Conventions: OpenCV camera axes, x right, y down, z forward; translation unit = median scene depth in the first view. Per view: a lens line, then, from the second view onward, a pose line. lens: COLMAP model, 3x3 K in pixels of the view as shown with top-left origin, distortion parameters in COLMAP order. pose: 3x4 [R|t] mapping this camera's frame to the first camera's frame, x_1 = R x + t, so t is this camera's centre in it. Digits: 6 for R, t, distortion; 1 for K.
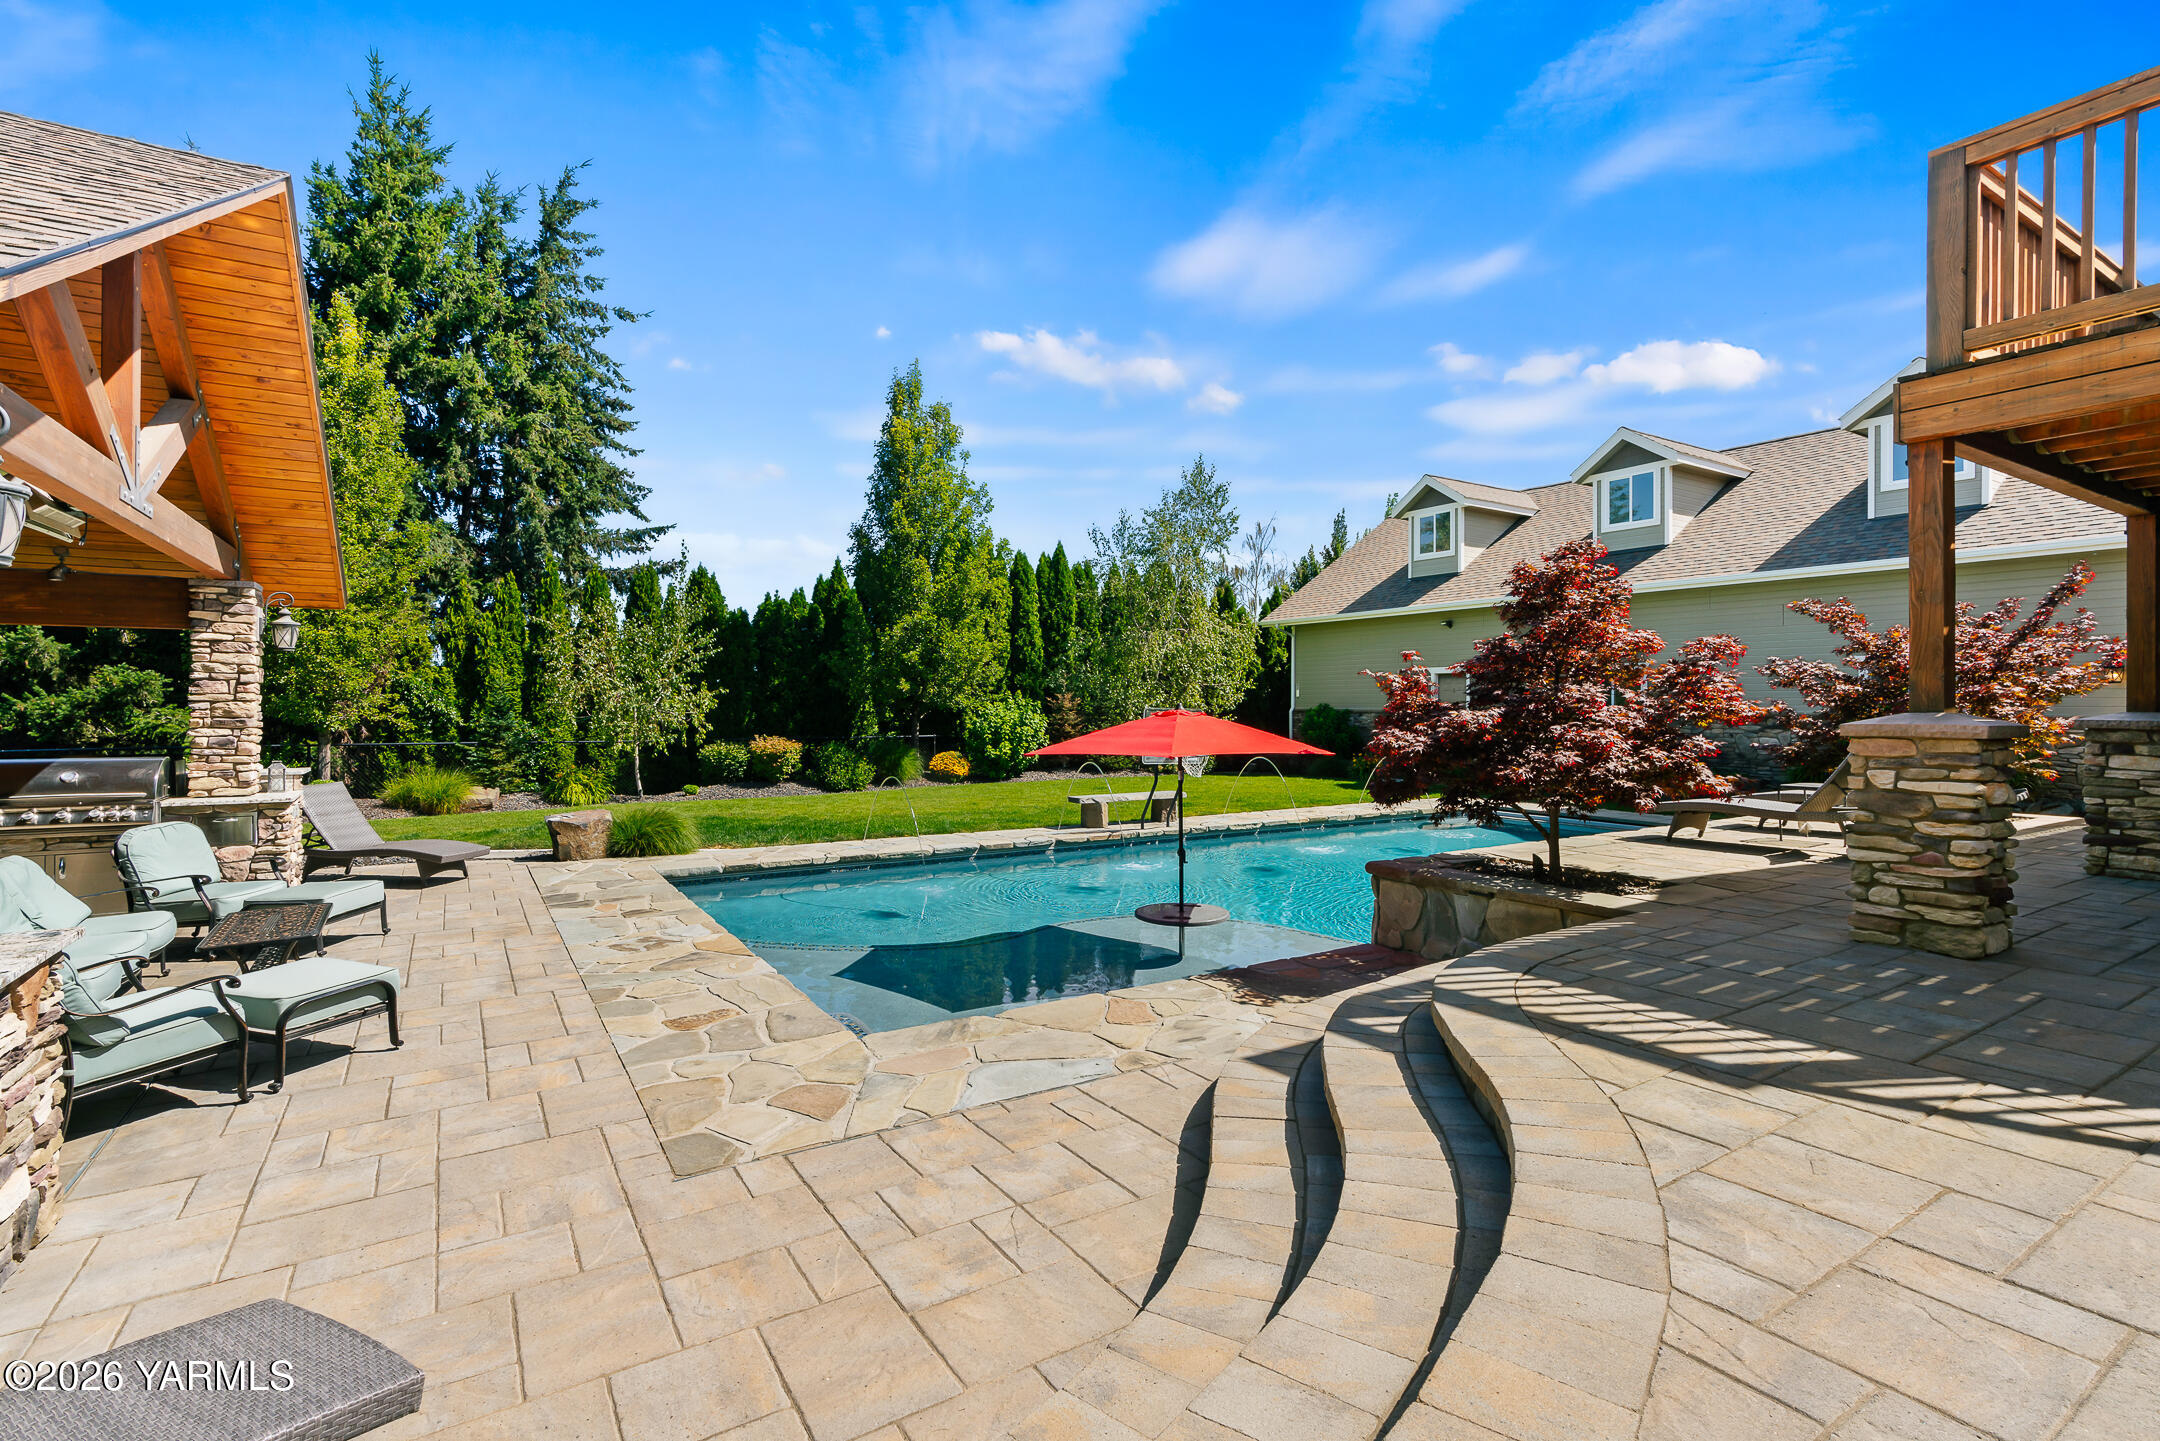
lens RADIAL K [[985.0, 0, 1070.4], [0, 985.0, 713.3], [0, 0, 1]] dist [-0.007654, 0.000121]
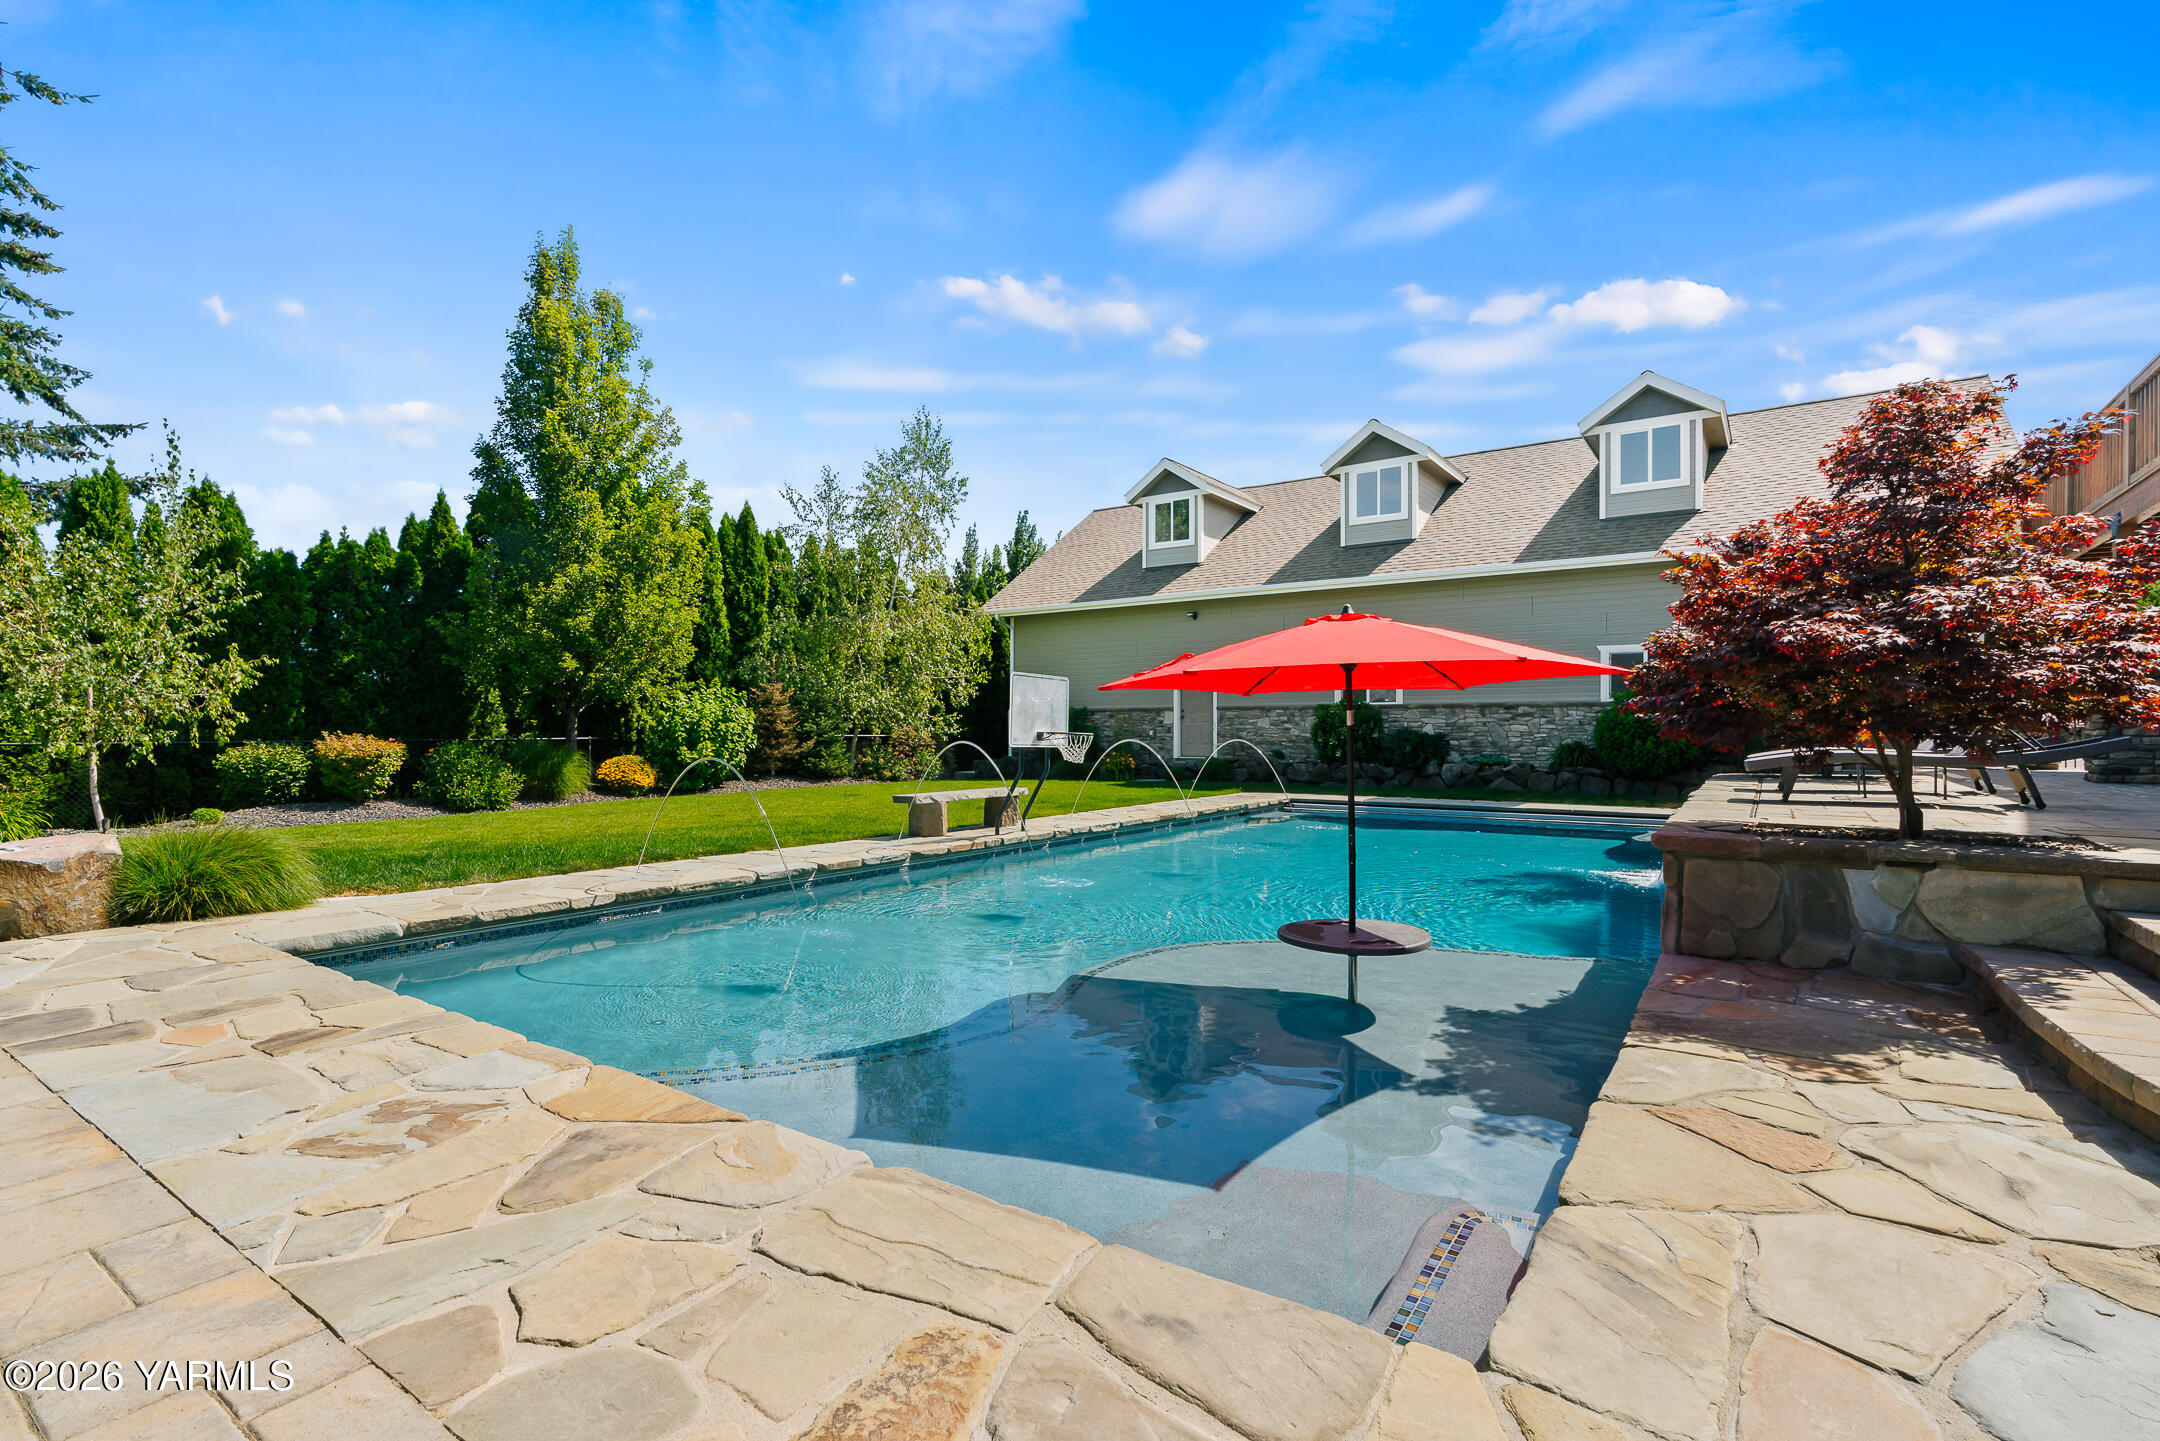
lens RADIAL K [[995.5, 0, 1072.6], [0, 995.5, 740.3], [0, 0, 1]] dist [-0.005335, 0.000926]
pose [[0.919790, -0.007886, 0.392331, -0.111410], [0.006295, 0.999966, 0.005343, 0.026313], [-0.392360, -0.002445, 0.919809, 0.173557]]
